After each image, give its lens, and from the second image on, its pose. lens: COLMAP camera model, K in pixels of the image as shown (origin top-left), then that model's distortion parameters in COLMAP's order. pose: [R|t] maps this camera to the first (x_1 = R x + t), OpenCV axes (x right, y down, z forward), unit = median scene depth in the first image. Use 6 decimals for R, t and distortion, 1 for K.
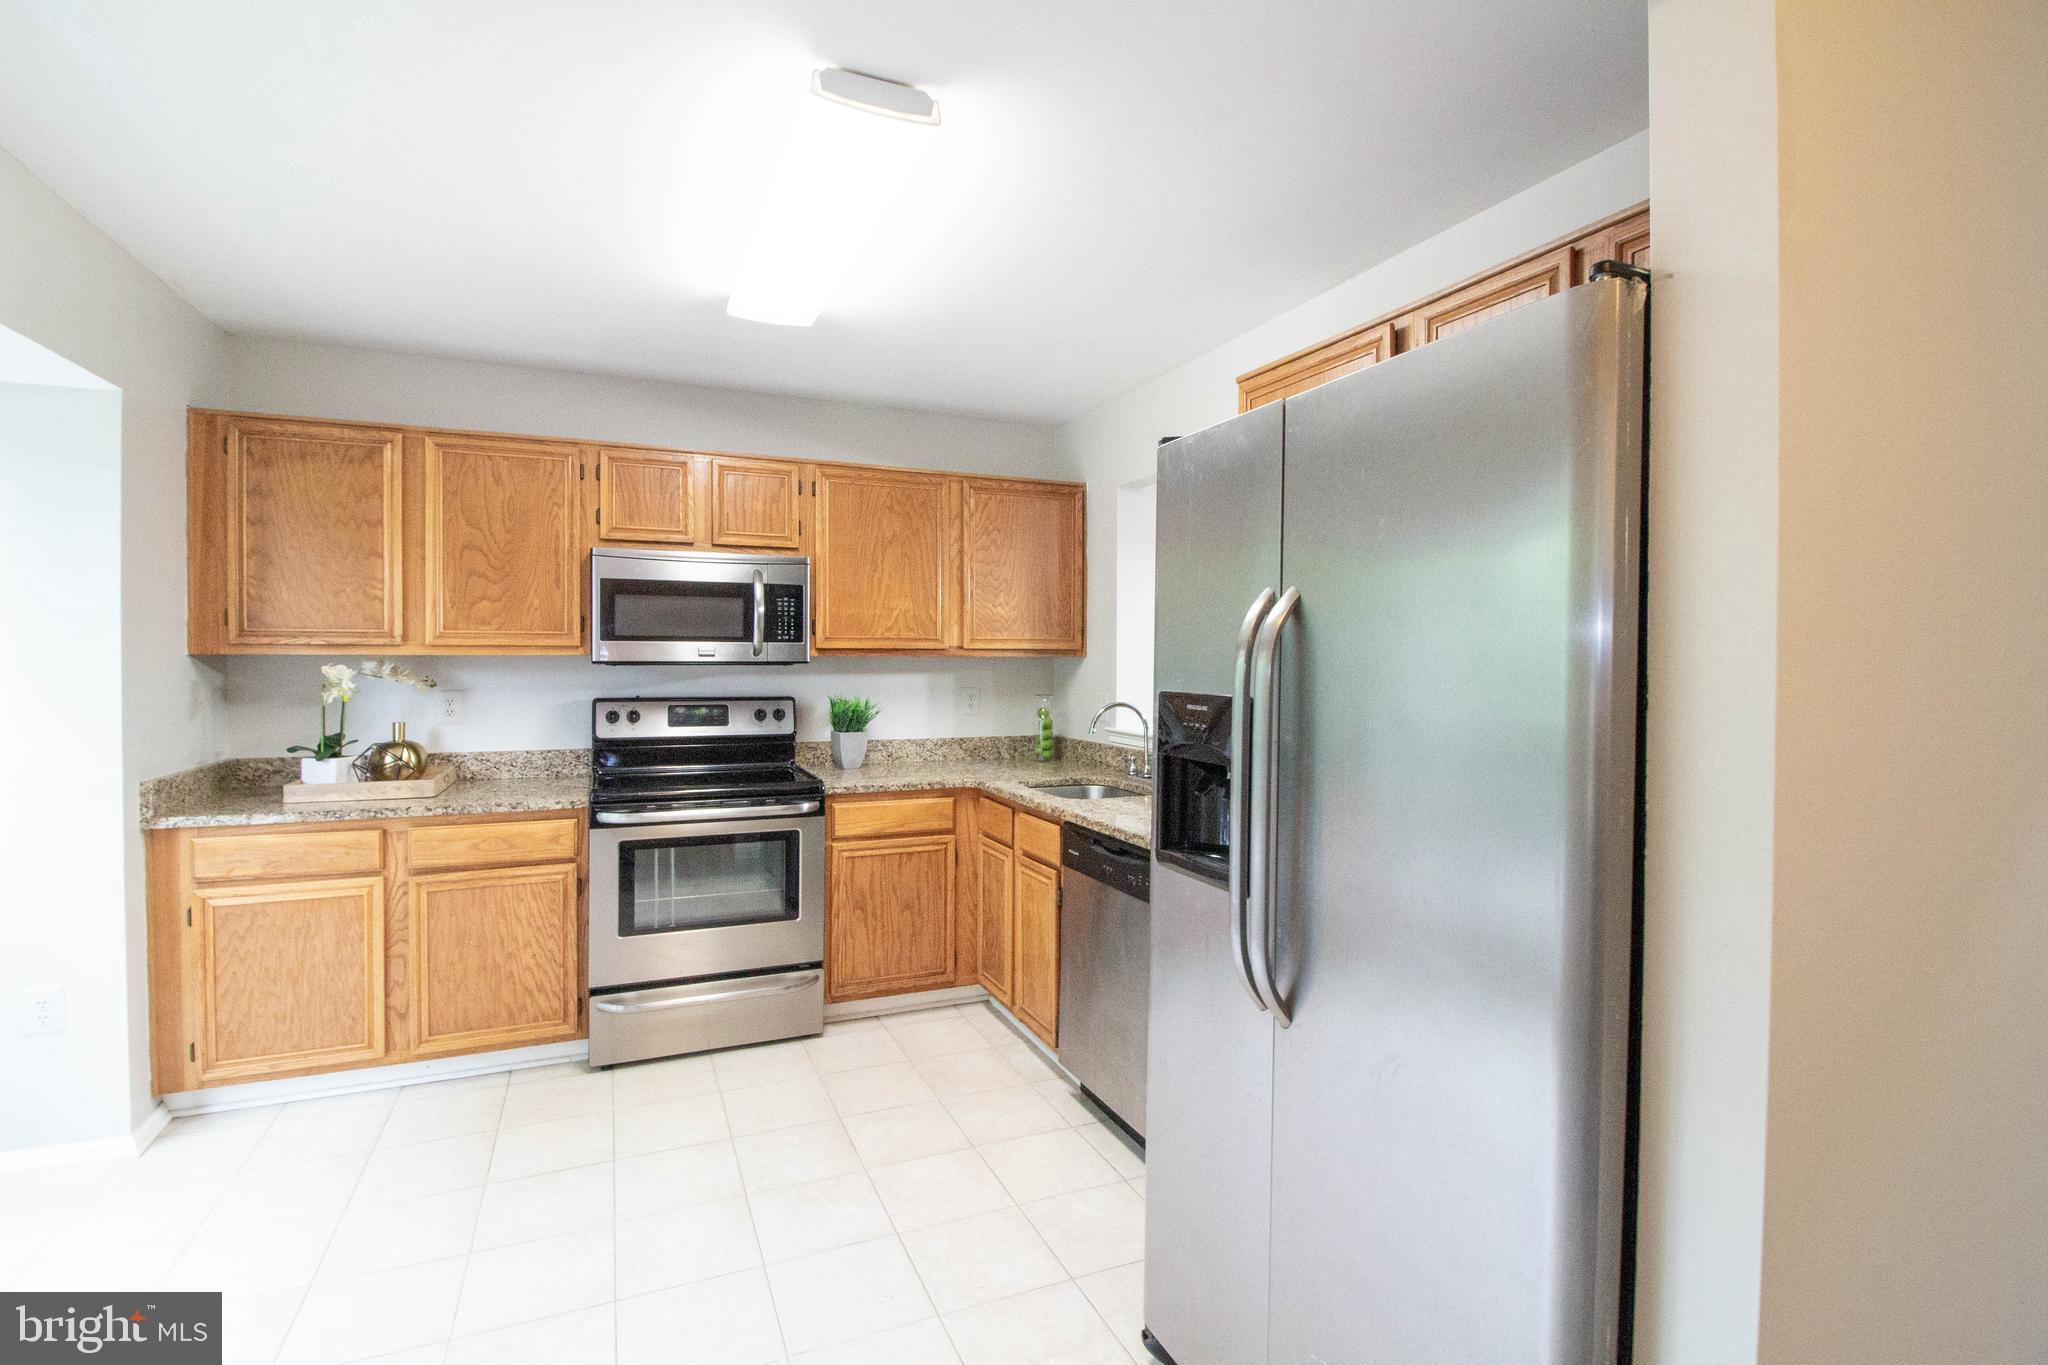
lens RADIAL K [[943.7, 0, 1019.1], [0, 943.7, 667.4], [0, 0, 1]] dist [-0.000091, -0.014065]
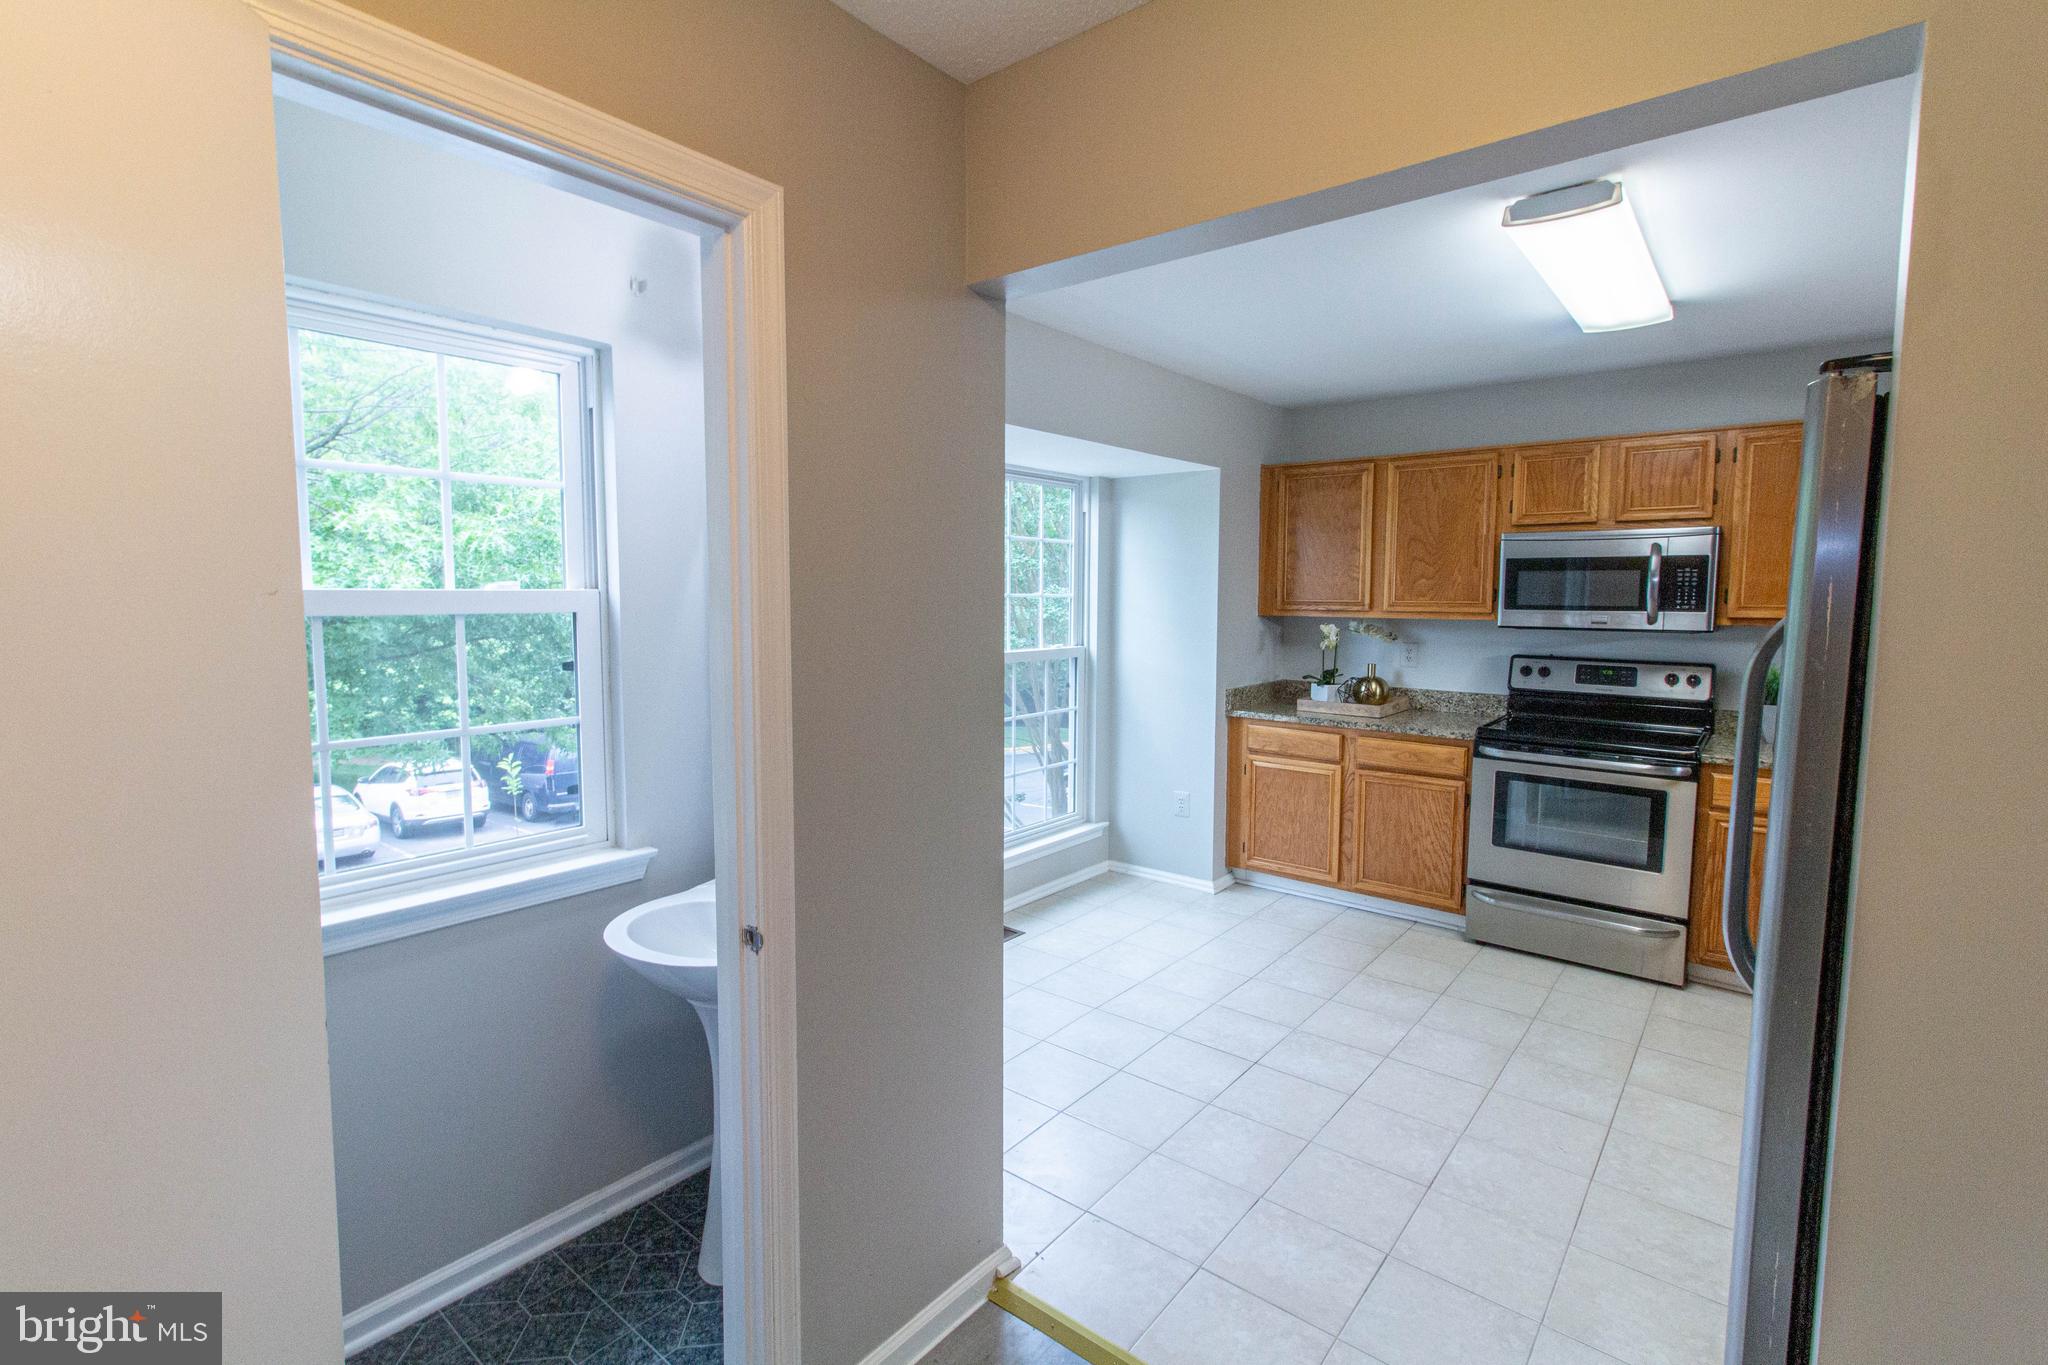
lens RADIAL K [[939.1, 0, 1020.1], [0, 939.1, 668.2], [0, 0, 1]] dist [0.001560, 0.000169]
pose [[0.454418, 0.073797, -0.887726, 0.386218], [-0.009489, 0.996907, 0.078016, -0.043726], [0.890738, -0.027028, 0.453713, -0.132222]]
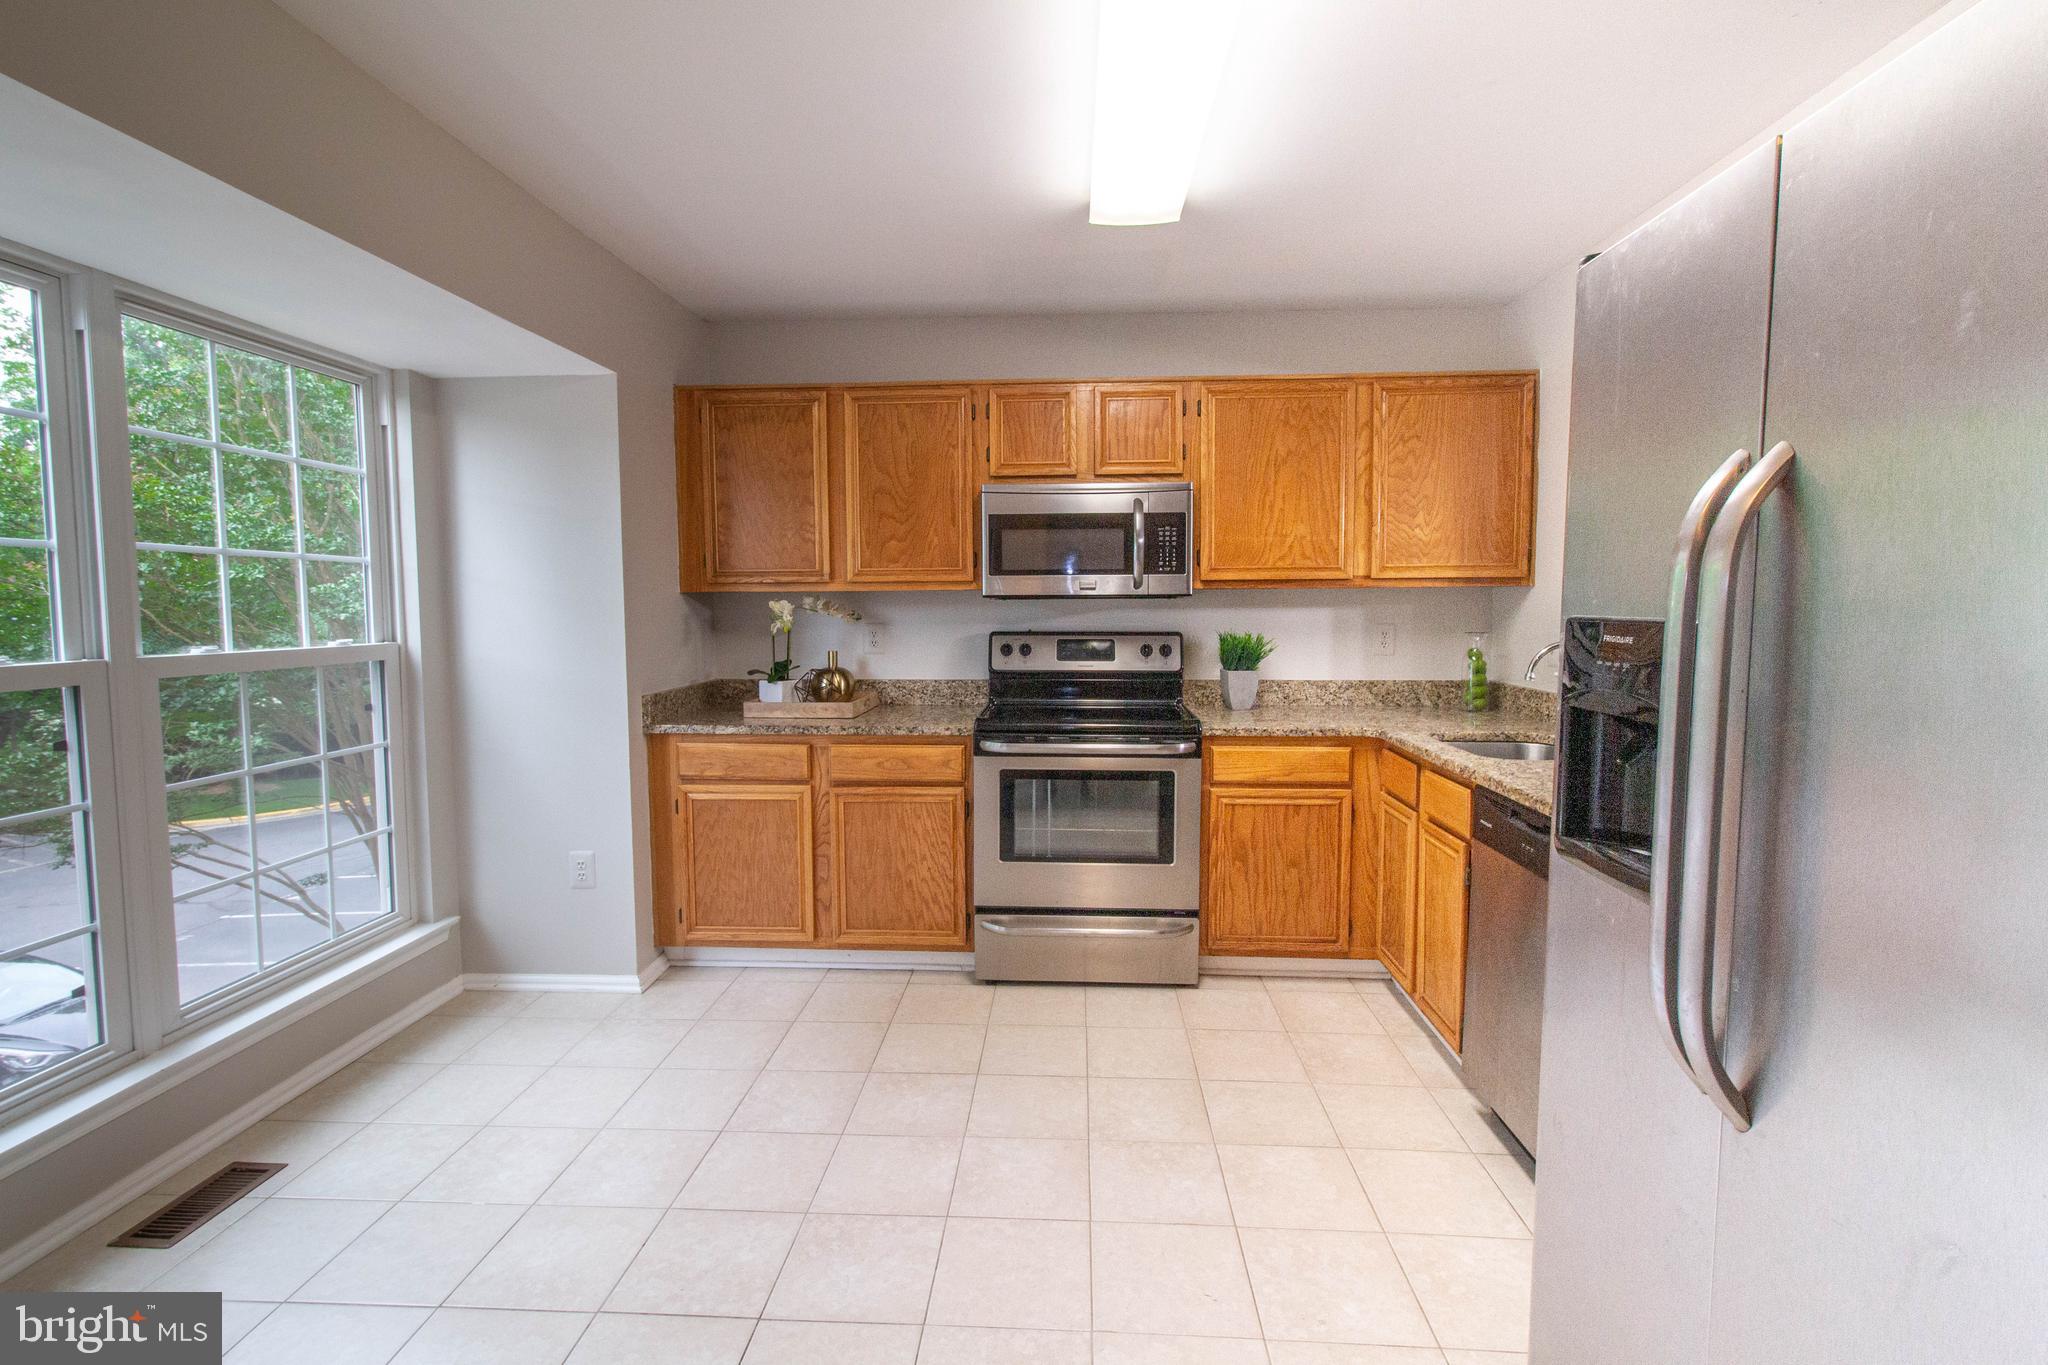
lens RADIAL K [[939.7, 0, 1022.3], [0, 939.7, 663.8], [0, 0, 1]] dist [0.000925, -0.000220]
pose [[0.893246, 0.022284, -0.449015, 0.055938], [0.003715, 0.998371, 0.056938, 0.010390], [0.449552, -0.052528, 0.891708, 0.098159]]
